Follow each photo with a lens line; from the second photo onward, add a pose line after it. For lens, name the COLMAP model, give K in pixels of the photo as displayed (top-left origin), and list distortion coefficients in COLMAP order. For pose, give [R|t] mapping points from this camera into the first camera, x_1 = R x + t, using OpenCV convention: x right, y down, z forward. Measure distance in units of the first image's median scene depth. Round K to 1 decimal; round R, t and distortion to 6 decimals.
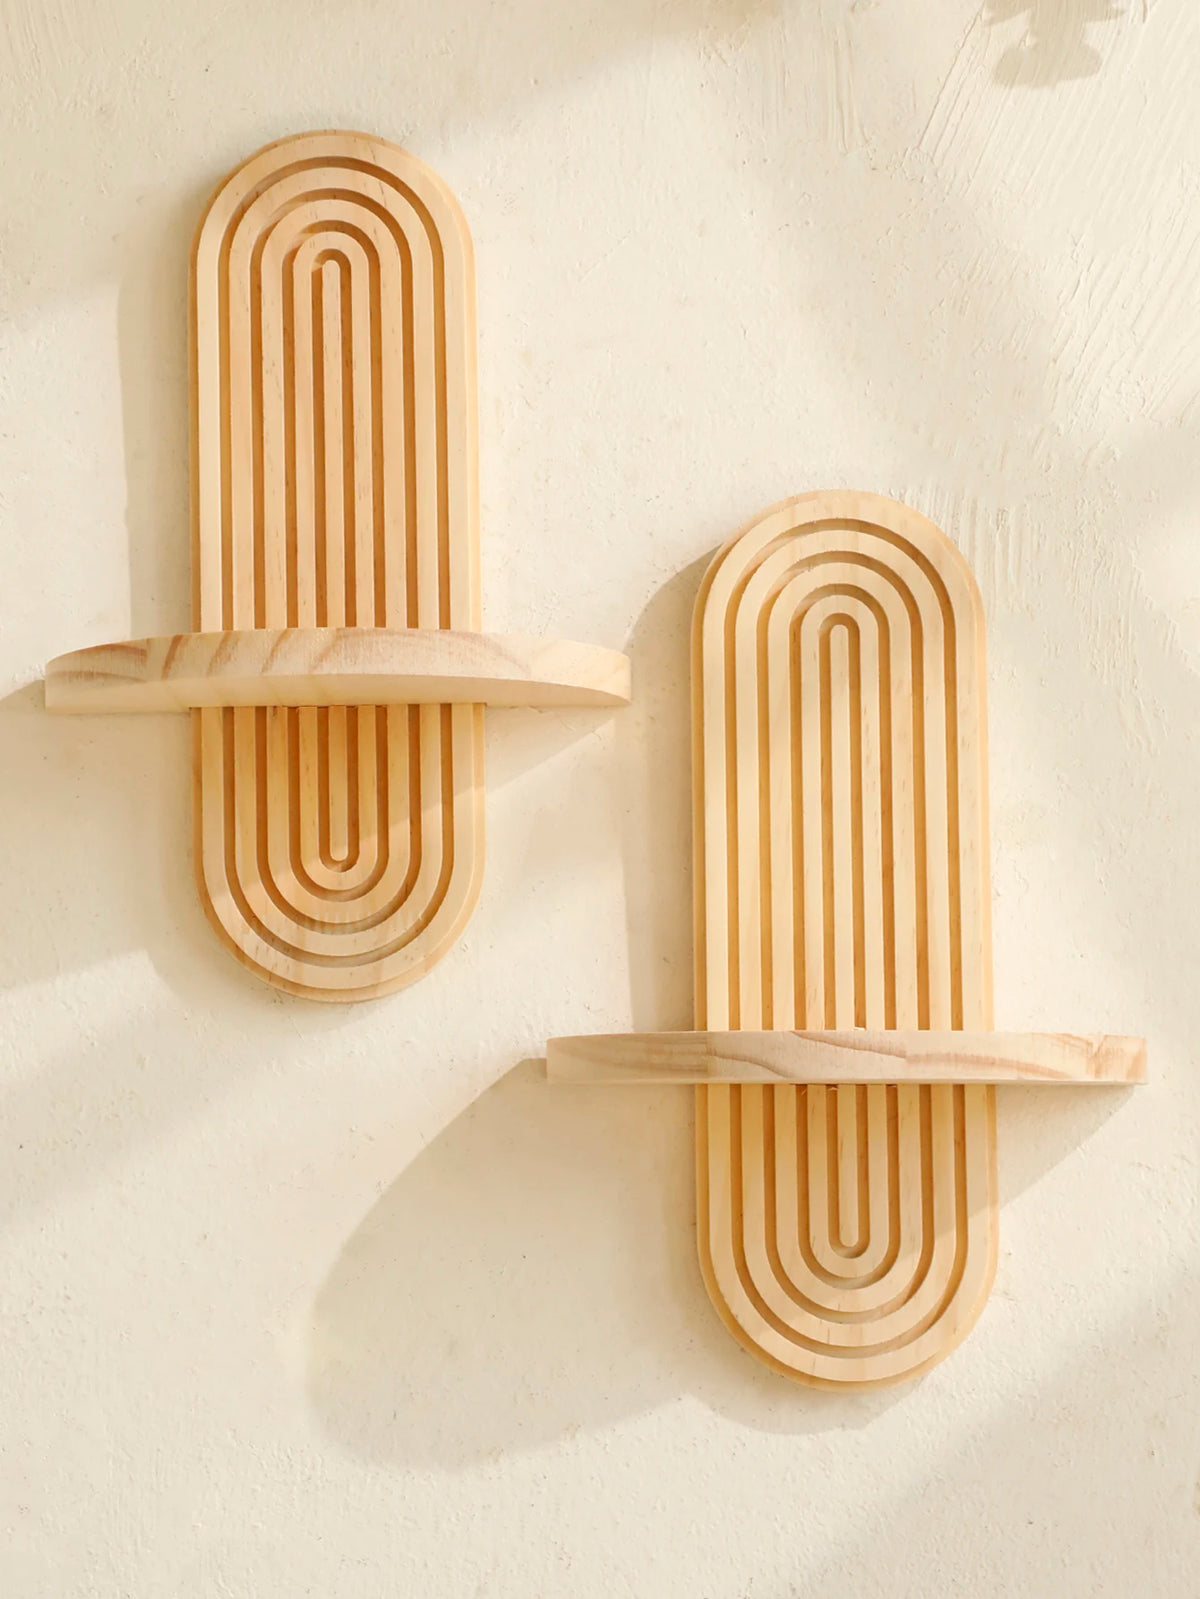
lens RADIAL K [[4083.8, 0, 566.3], [0, 4083.8, 769.8], [0, 0, 1]] dist [0.430608, 0.000000]
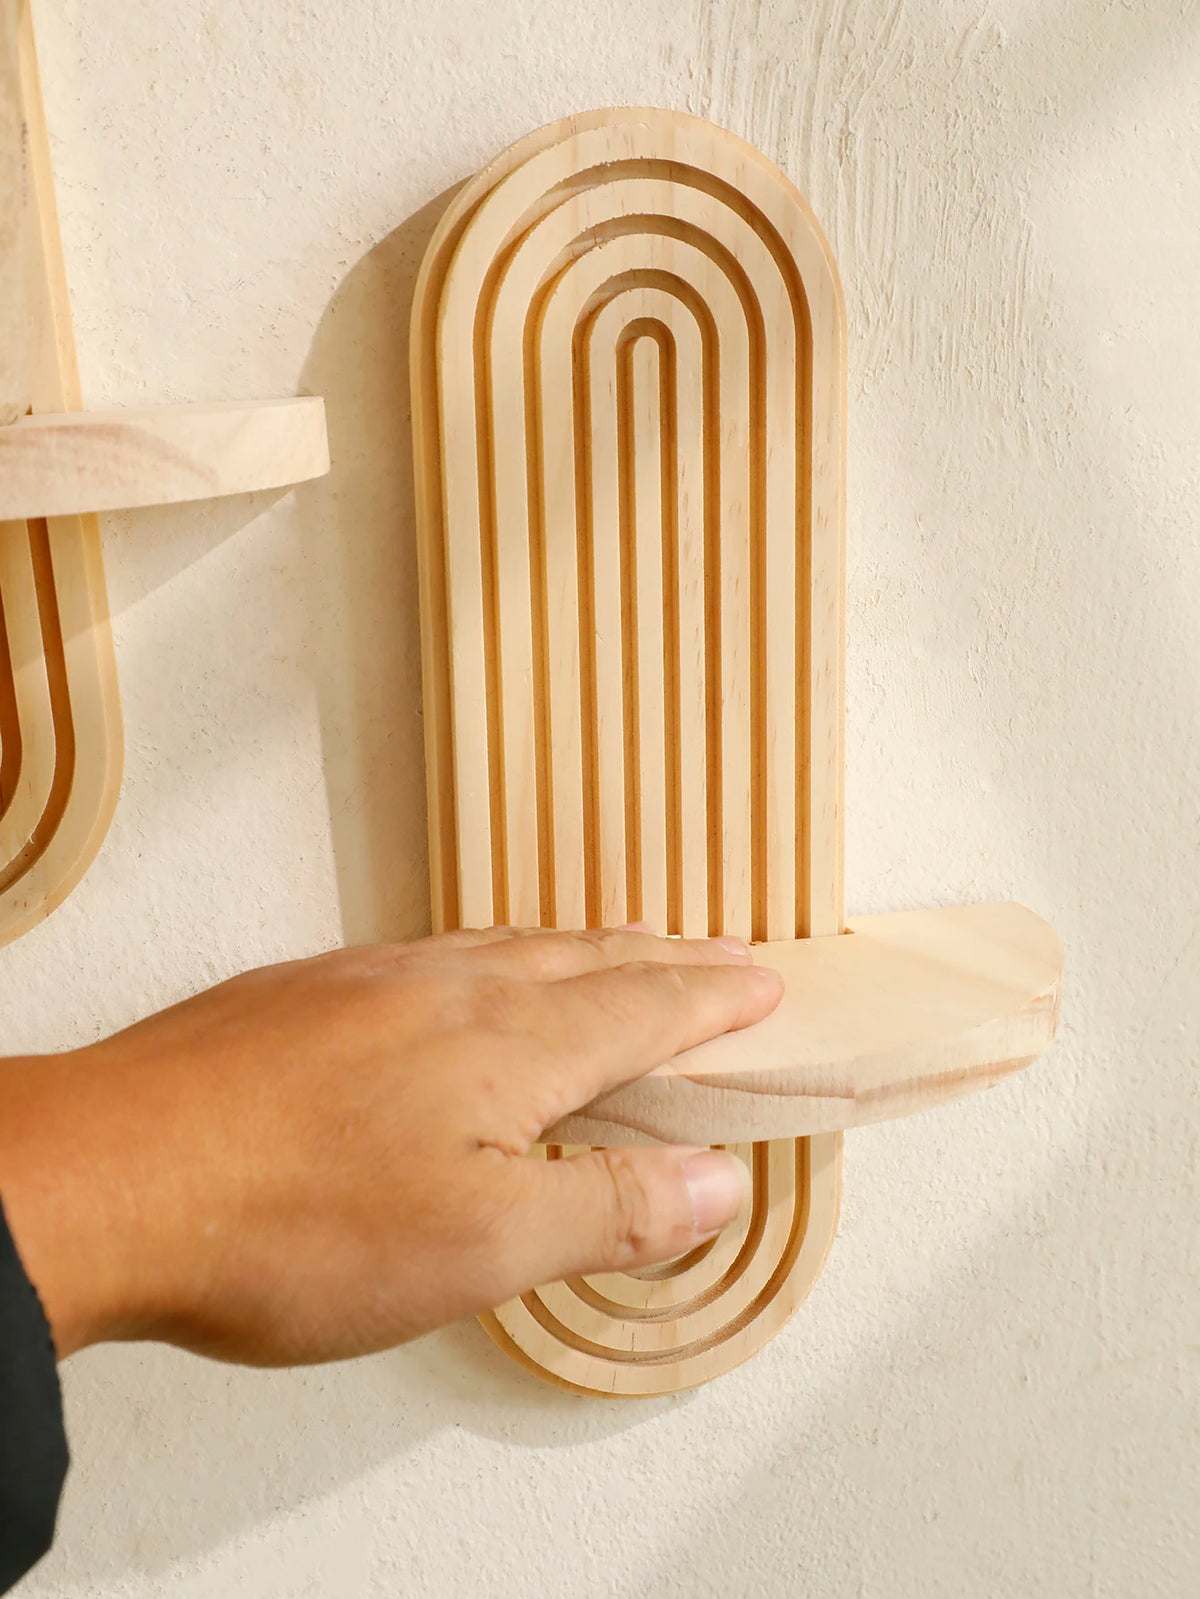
lens RADIAL K [[2148.1, 0, 613.8], [0, 2148.1, 894.8], [0, 0, 1]] dist [0.065487, 0.000000]
pose [[0.962005, -0.103337, 0.252722, -0.033084], [0.008703, 0.936745, 0.349903, -0.072025], [-0.272894, -0.334409, 0.902053, 0.665387]]
